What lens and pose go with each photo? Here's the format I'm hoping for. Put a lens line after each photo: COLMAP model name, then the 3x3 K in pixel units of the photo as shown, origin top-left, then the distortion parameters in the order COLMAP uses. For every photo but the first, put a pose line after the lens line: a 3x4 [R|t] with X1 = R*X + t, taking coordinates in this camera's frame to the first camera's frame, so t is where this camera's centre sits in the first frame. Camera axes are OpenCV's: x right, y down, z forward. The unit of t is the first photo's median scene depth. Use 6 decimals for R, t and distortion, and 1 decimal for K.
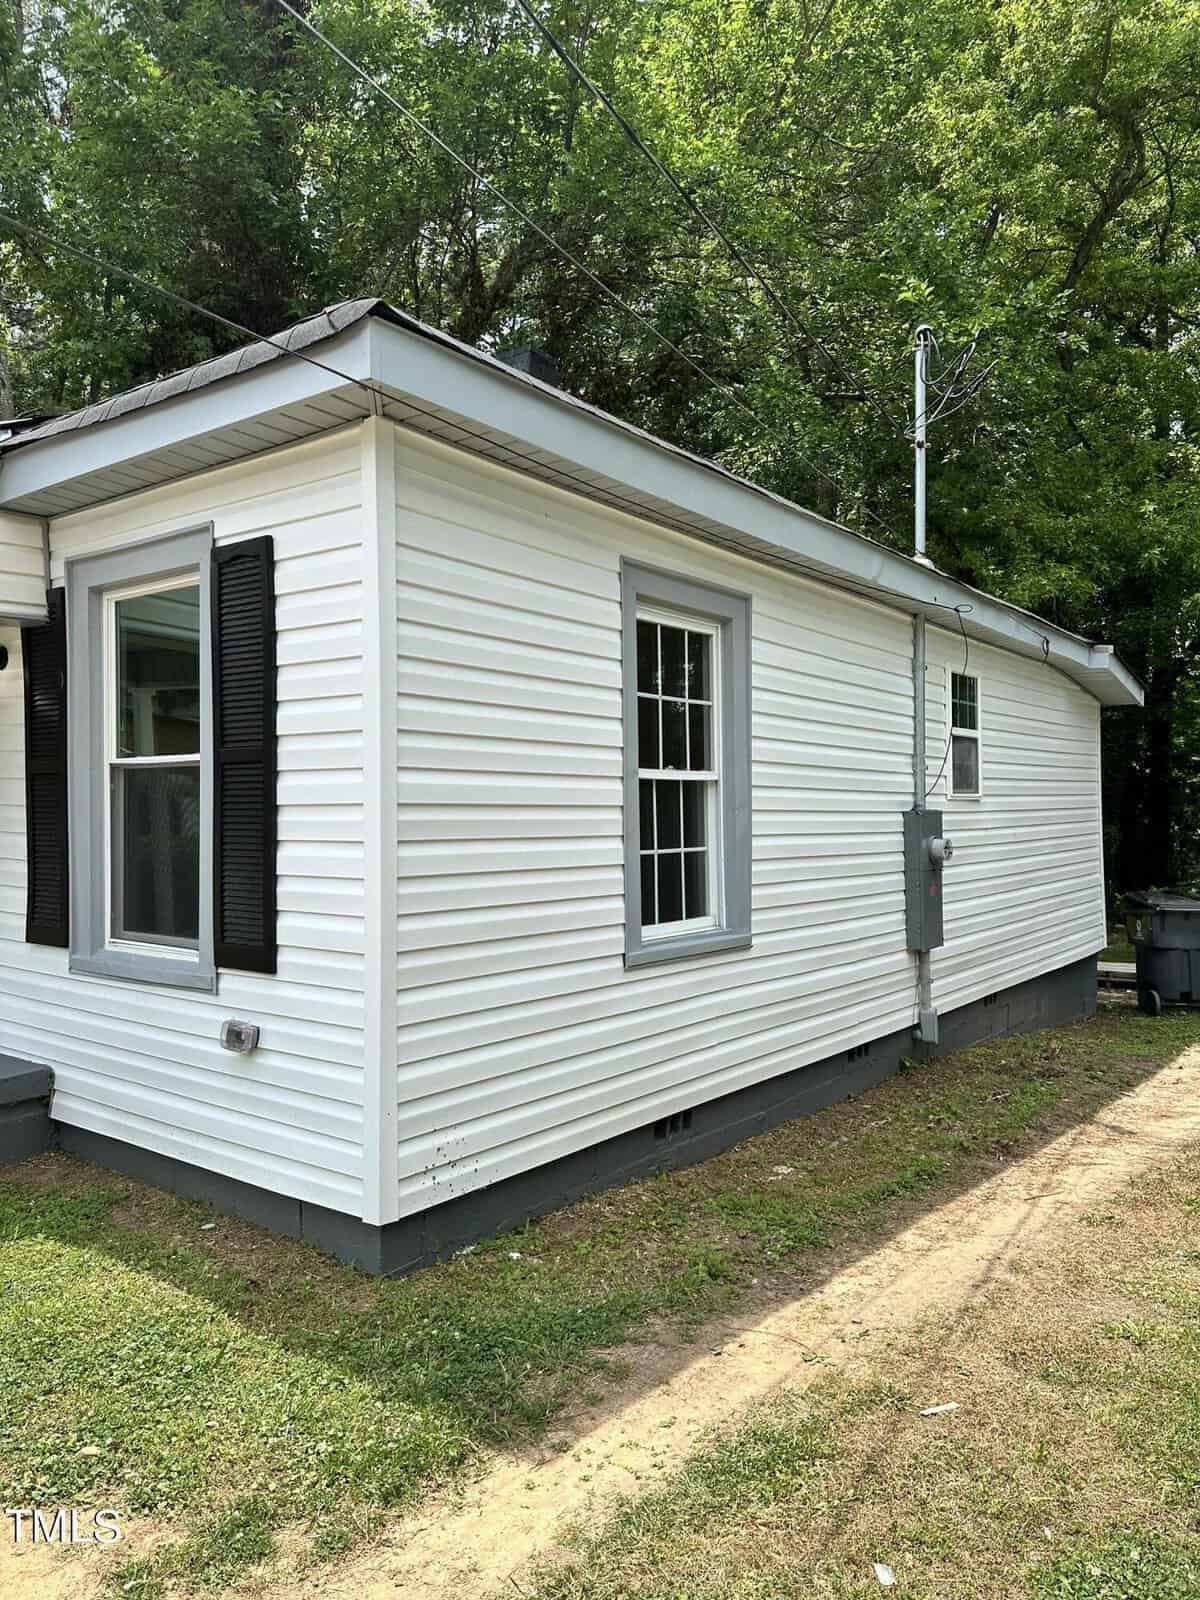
lens RADIAL K [[1138.7, 0, 604.0], [0, 1138.7, 794.2], [0, 0, 1]] dist [0.046826, -0.054518]
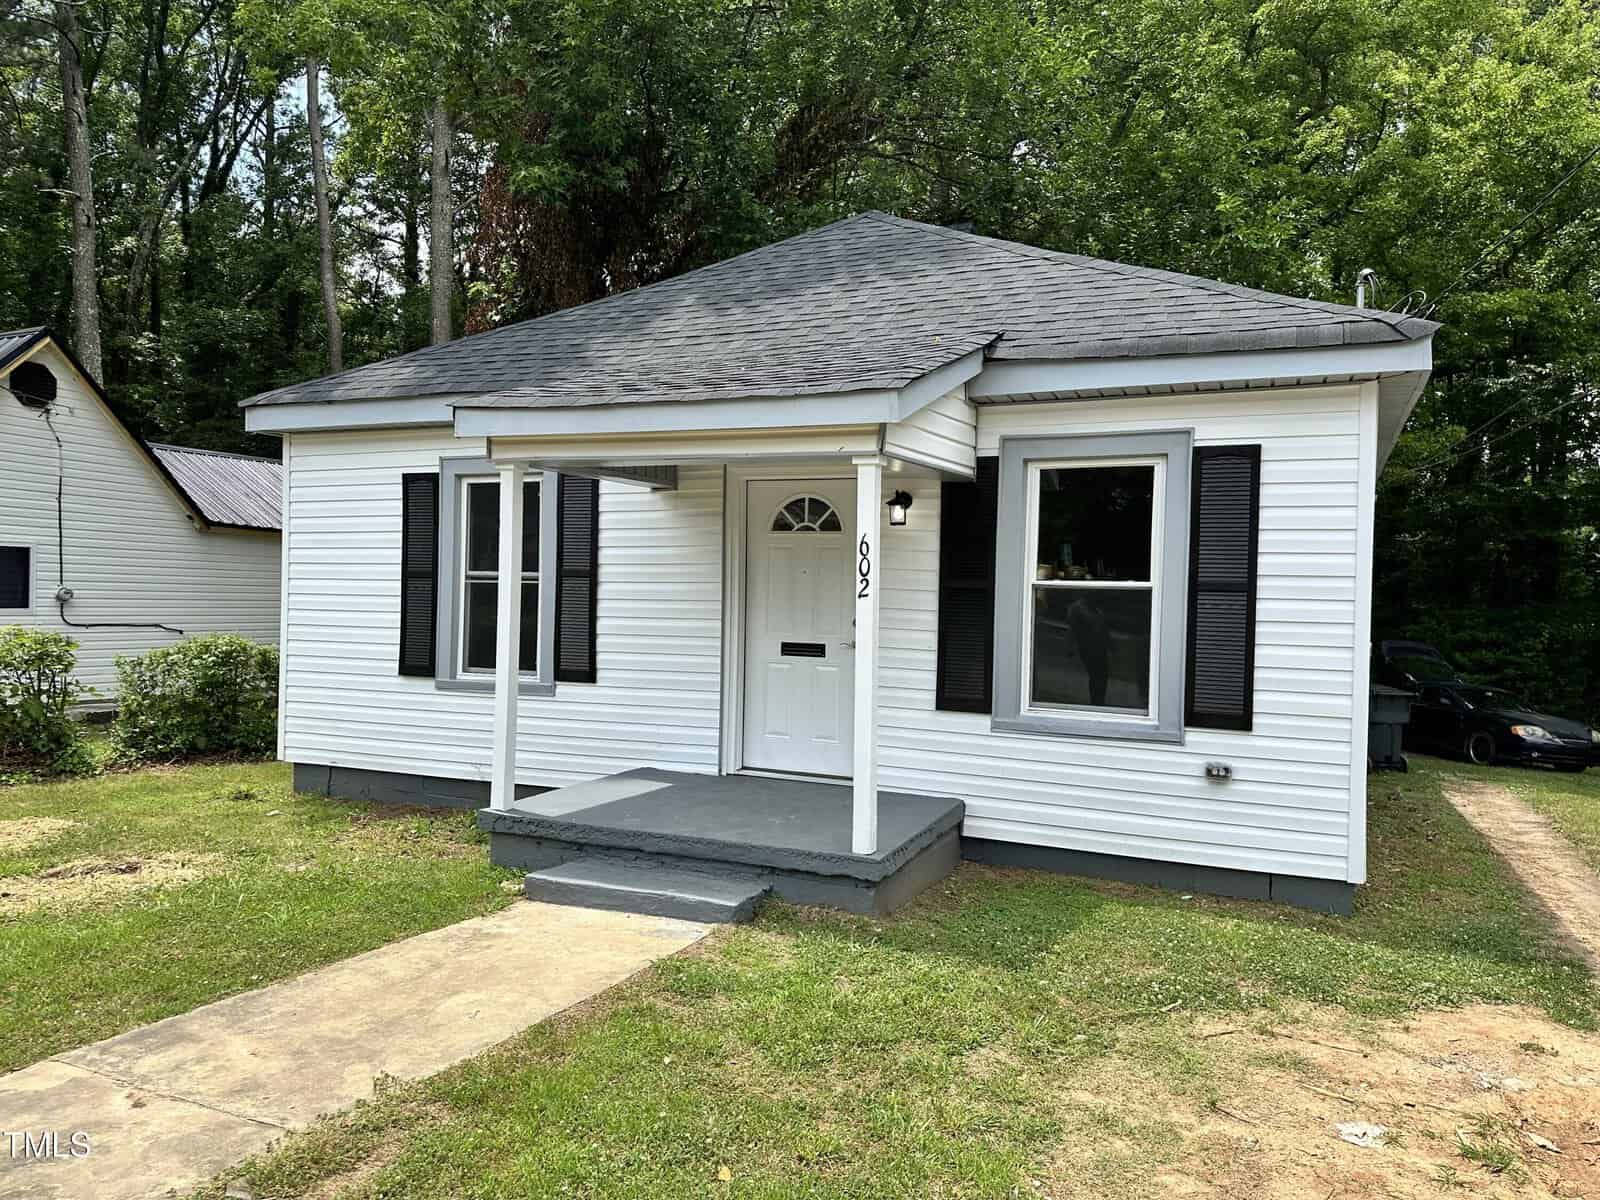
lens RADIAL K [[1138.7, 0, 794.9], [0, 1138.7, 607.1], [0, 0, 1]] dist [0.046826, -0.054518]
pose [[0.976085, 0.022075, 0.216267, -1.154475], [-0.027810, 0.999337, 0.023510, -0.026082], [-0.215605, -0.028962, 0.976051, -0.348398]]
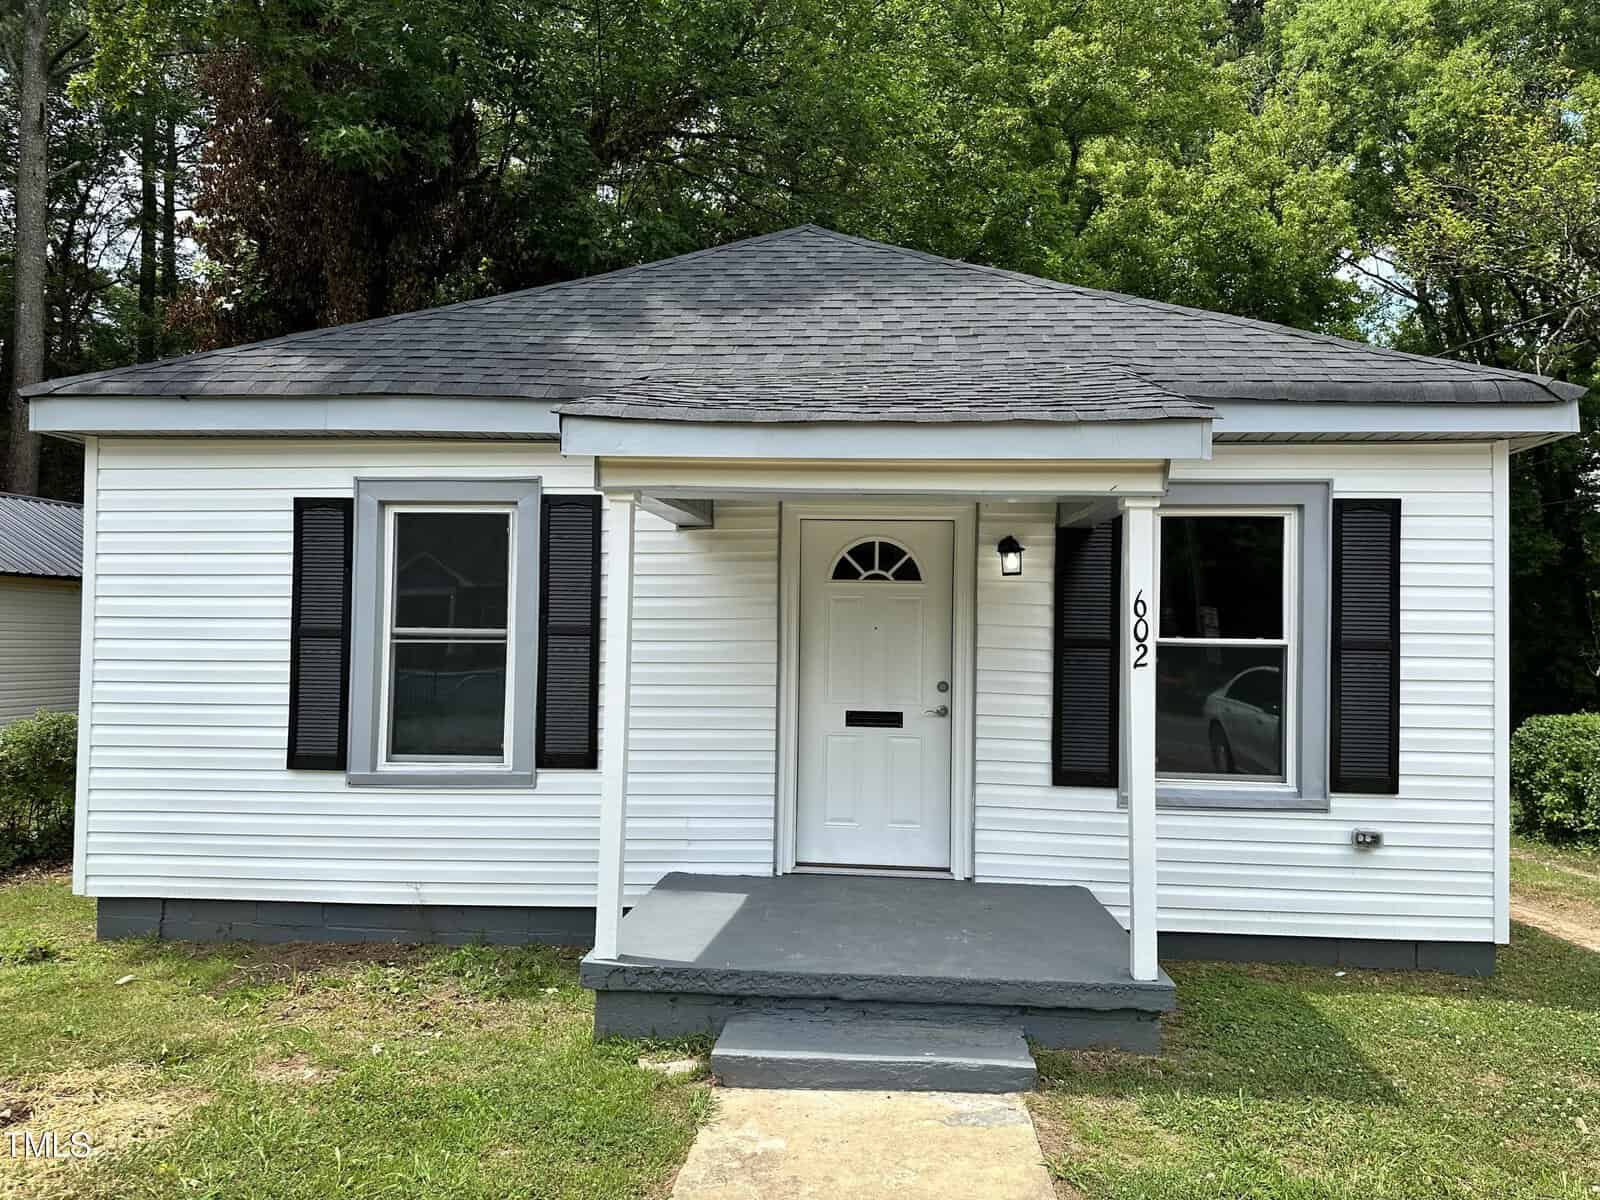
lens RADIAL K [[1138.7, 0, 787.7], [0, 1138.7, 593.4], [0, 0, 1]] dist [0.046826, -0.054518]
pose [[0.841751, 0.033084, 0.538851, -1.665592], [-0.021843, 0.999390, -0.027237, -0.041722], [-0.539423, 0.011157, 0.841961, 0.160425]]
